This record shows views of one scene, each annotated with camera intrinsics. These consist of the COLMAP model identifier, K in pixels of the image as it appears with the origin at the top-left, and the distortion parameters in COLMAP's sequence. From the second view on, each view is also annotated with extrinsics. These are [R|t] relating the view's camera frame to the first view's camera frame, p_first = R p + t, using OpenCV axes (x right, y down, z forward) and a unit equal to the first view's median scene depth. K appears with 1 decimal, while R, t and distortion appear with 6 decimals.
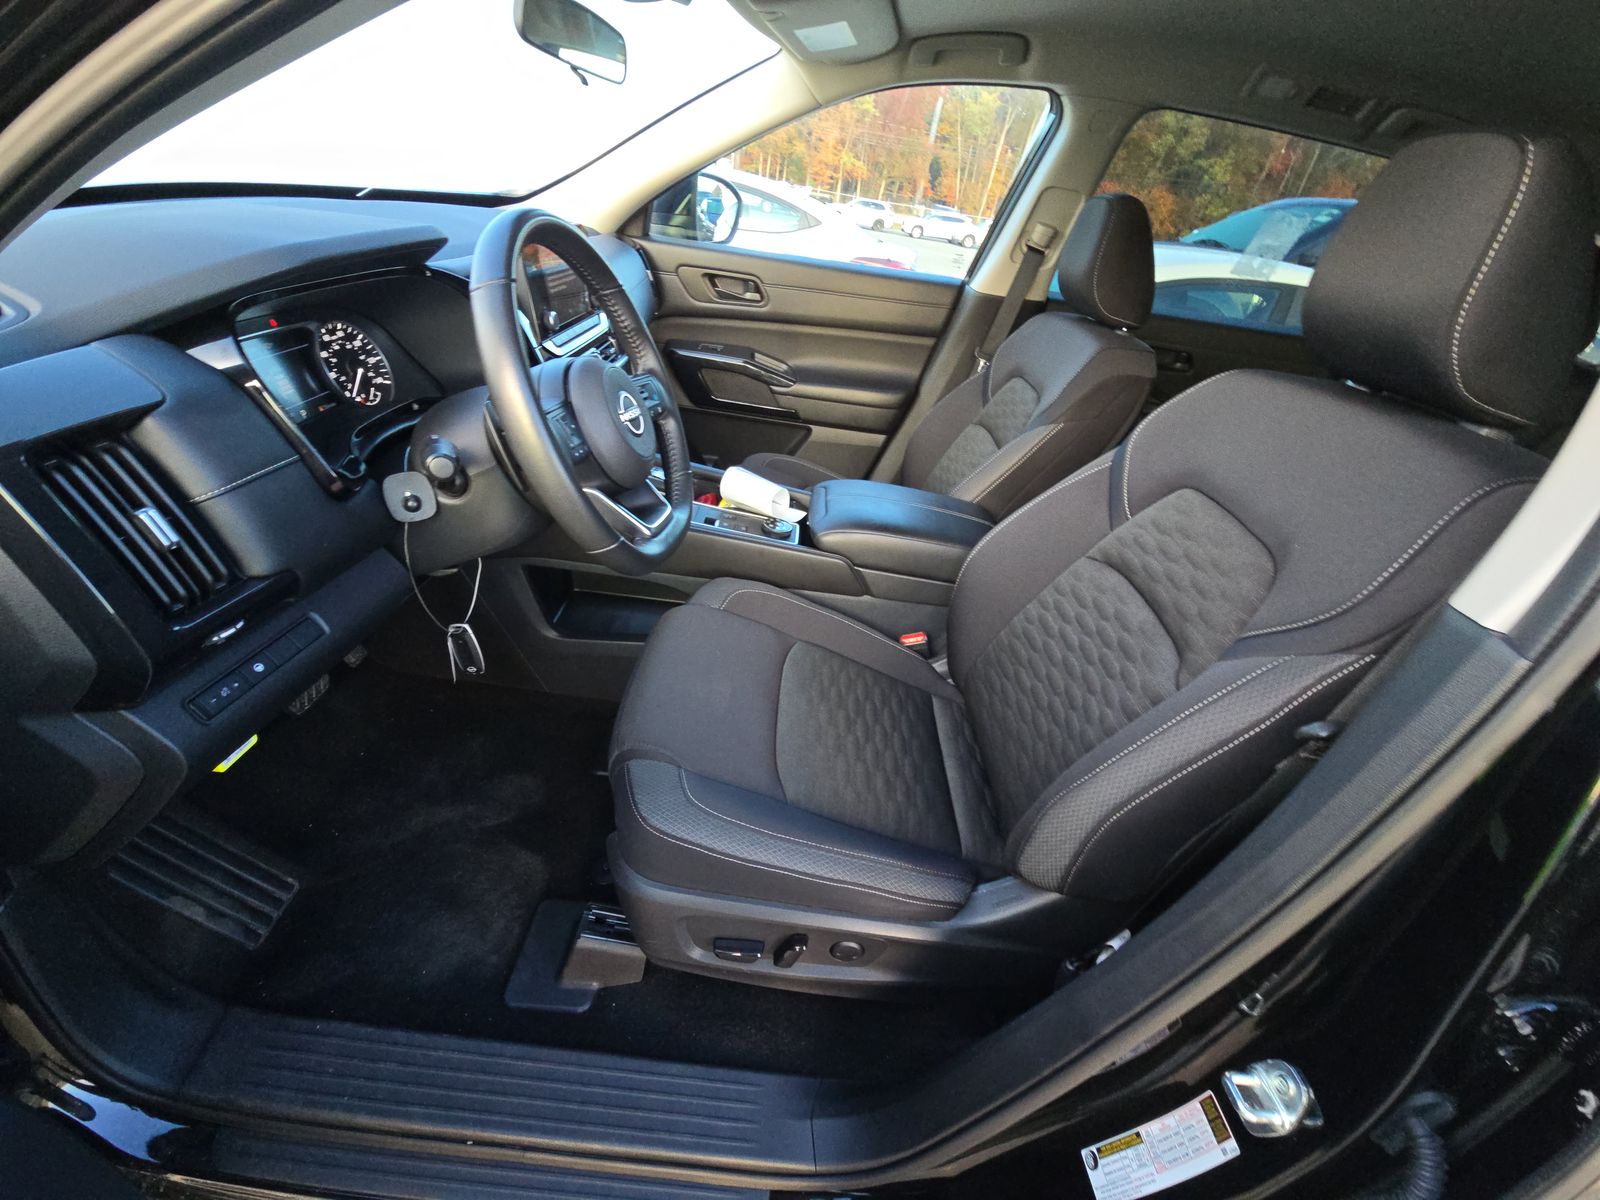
lens RADIAL K [[645.6, 0, 792.5], [0, 645.6, 608.5], [0, 0, 1]] dist [-0.001397, -0.003140]
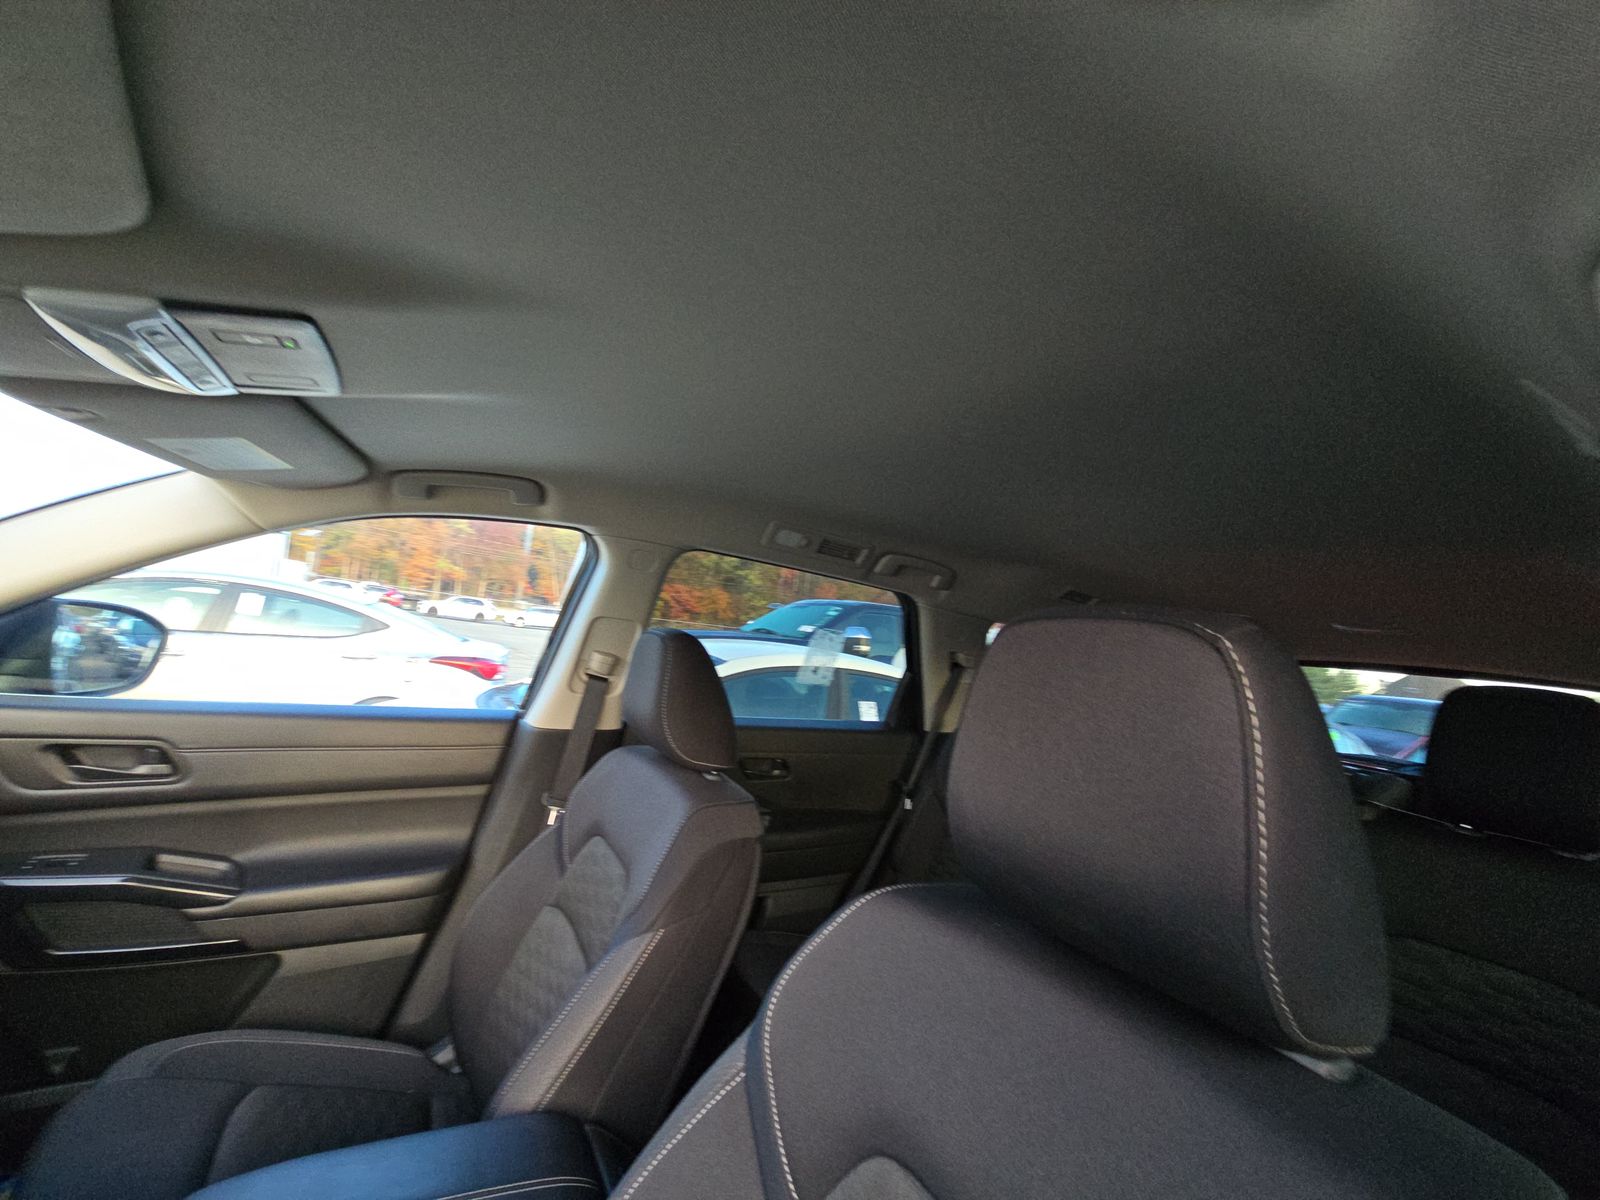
lens RADIAL K [[645.6, 0, 795.5], [0, 645.6, 606.4], [0, 0, 1]] dist [-0.001397, -0.003140]
pose [[0.843010, -0.011285, 0.537779, 0.136843], [0.290389, 0.851117, -0.437348, -0.183282], [-0.452778, 0.524854, 0.720778, 0.211598]]
